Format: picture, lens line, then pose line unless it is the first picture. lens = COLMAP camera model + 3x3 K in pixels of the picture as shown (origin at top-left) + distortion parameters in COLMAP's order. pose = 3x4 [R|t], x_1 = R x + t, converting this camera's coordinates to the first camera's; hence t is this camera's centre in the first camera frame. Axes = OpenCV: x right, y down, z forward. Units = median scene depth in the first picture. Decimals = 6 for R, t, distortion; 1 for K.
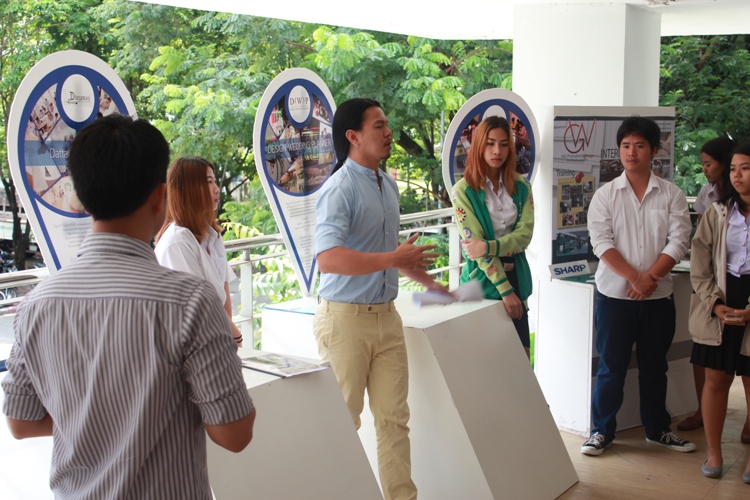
lens RADIAL K [[1138.8, 0, 373.4], [0, 1138.8, 250.8], [0, 0, 1]] dist [0.007419, 0.000000]
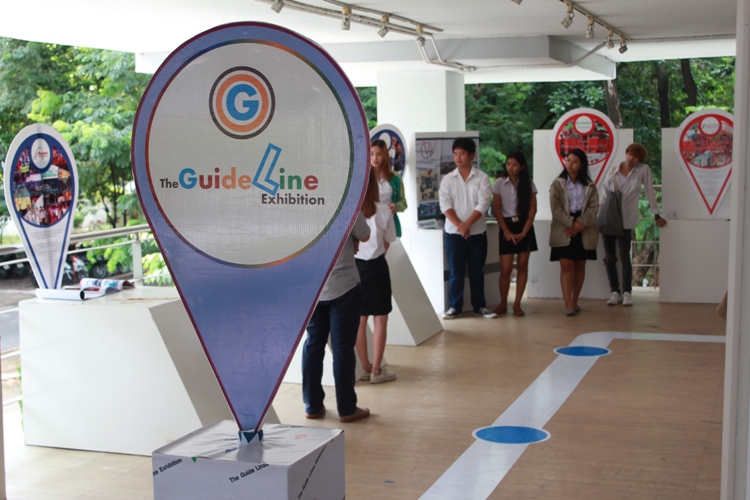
lens RADIAL K [[1138.8, 0, 376.1], [0, 1138.8, 248.0], [0, 0, 1]] dist [0.007419, 0.000000]
pose [[0.981100, -0.043279, 0.188598, -0.090345], [0.048169, 0.998610, -0.021419, 0.032800], [-0.187409, 0.030098, 0.981821, -0.270985]]
